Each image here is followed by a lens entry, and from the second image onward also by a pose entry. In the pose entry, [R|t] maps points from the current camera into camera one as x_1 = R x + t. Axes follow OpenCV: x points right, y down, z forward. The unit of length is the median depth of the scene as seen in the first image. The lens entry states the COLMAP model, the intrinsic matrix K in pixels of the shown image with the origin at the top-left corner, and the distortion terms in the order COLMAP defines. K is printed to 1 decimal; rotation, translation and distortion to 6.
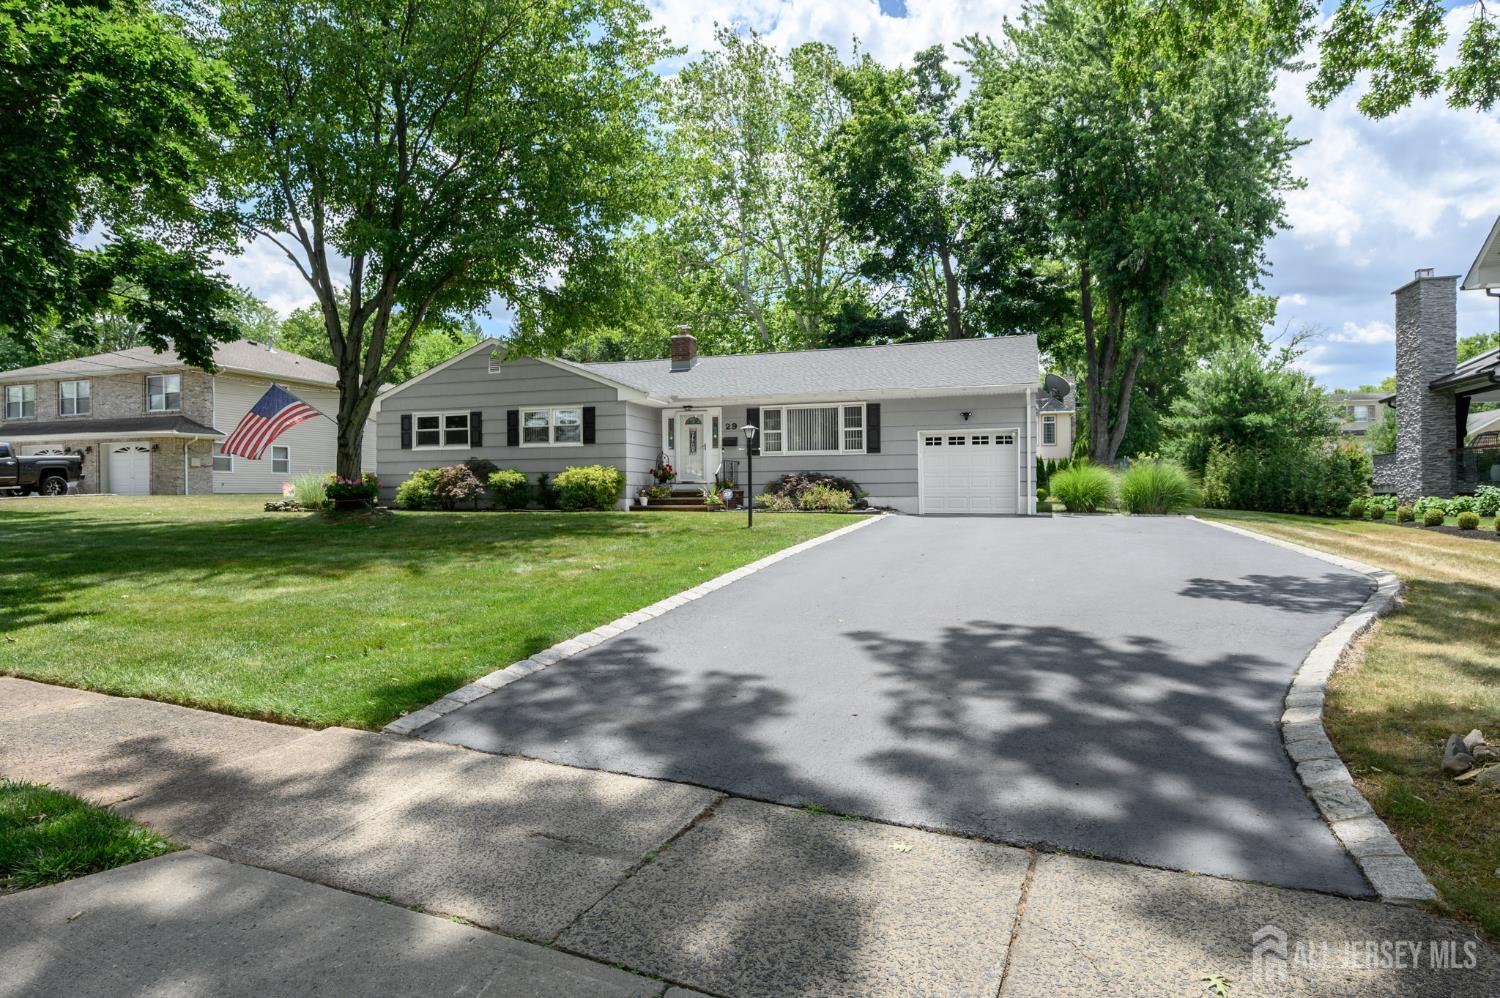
lens RADIAL K [[913.0, 0, 750.0], [0, 913.0, 499.0], [0, 0, 1]] dist [-0.001543, -0.000506]
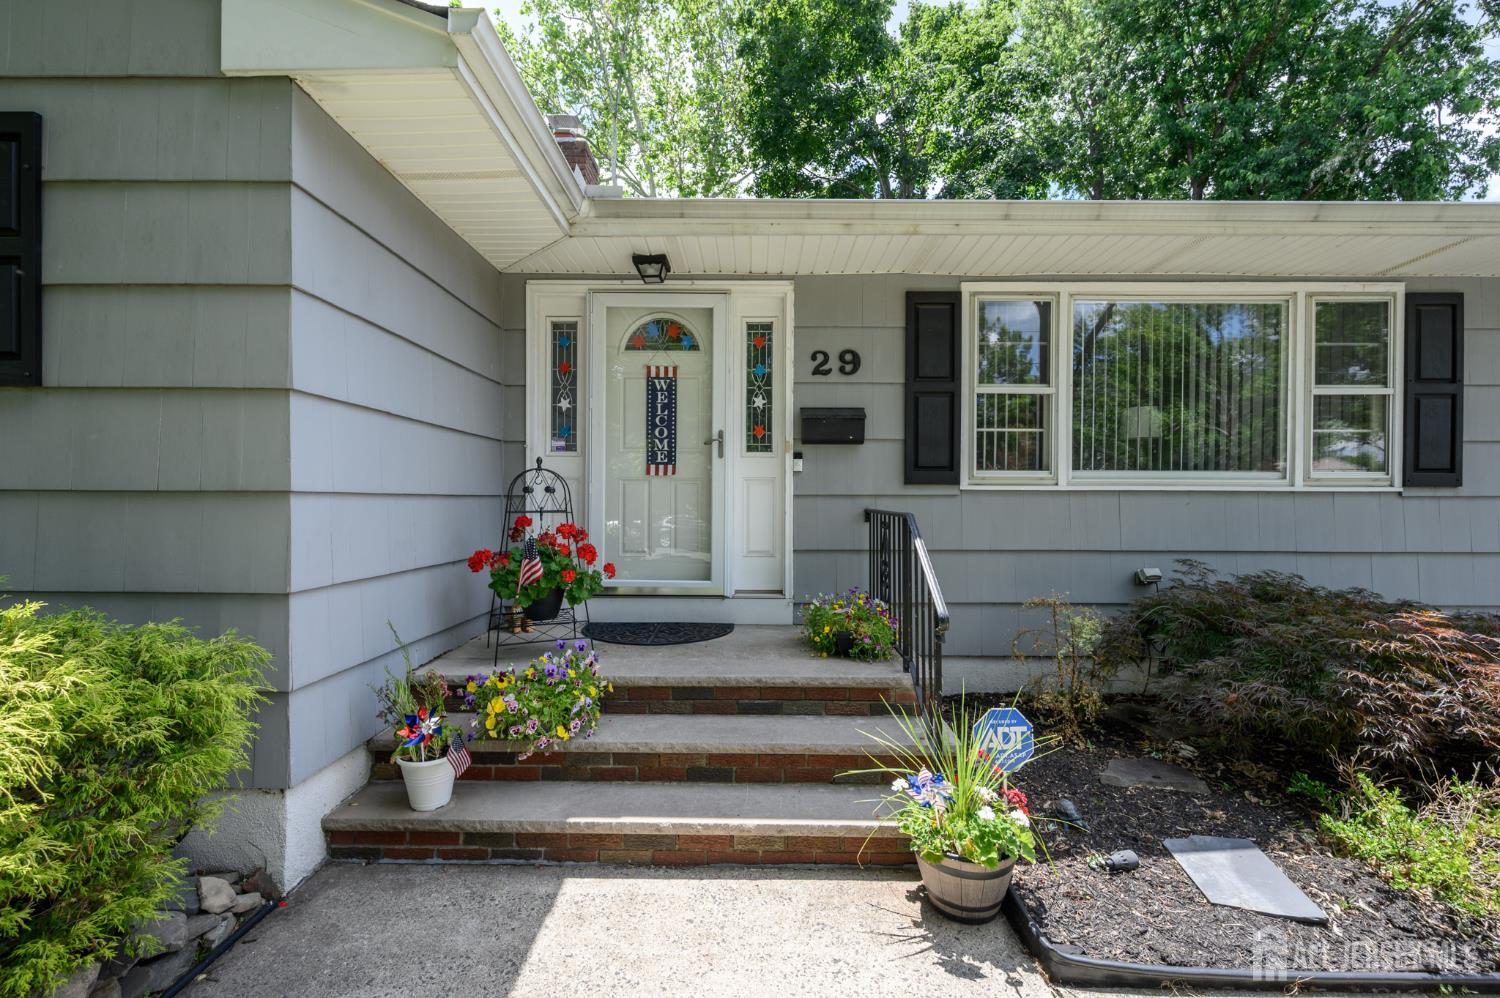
lens RADIAL K [[571.9, 0, 720.9], [0, 571.9, 495.0], [0, 0, 1]] dist [0.000924, 0.000109]
pose [[0.949758, 0.008224, 0.312876, -0.097296], [-0.009212, 0.999956, 0.001681, -0.044928], [-0.312849, -0.004479, 0.949792, 0.873104]]
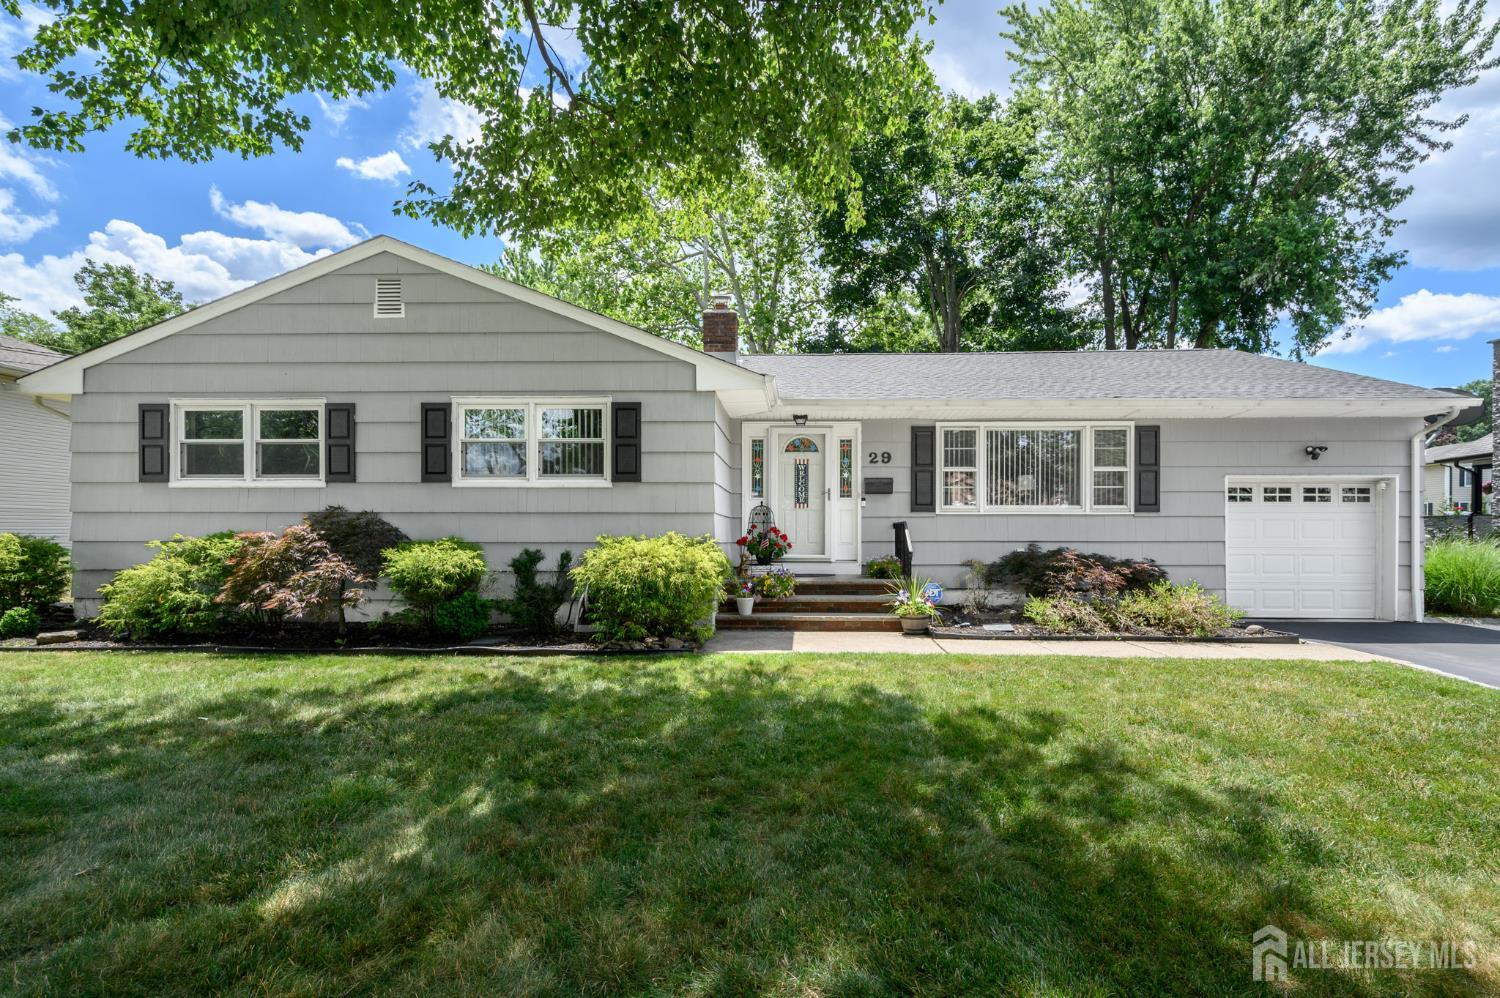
lens RADIAL K [[651.6, 0, 757.0], [0, 651.6, 531.7], [0, 0, 1]] dist [-0.000641, -0.000021]
pose [[0.954305, 0.005734, 0.298780, -0.207617], [-0.005897, 0.999983, -0.000356, -0.035381], [-0.298777, -0.001423, 0.954322, 0.657745]]
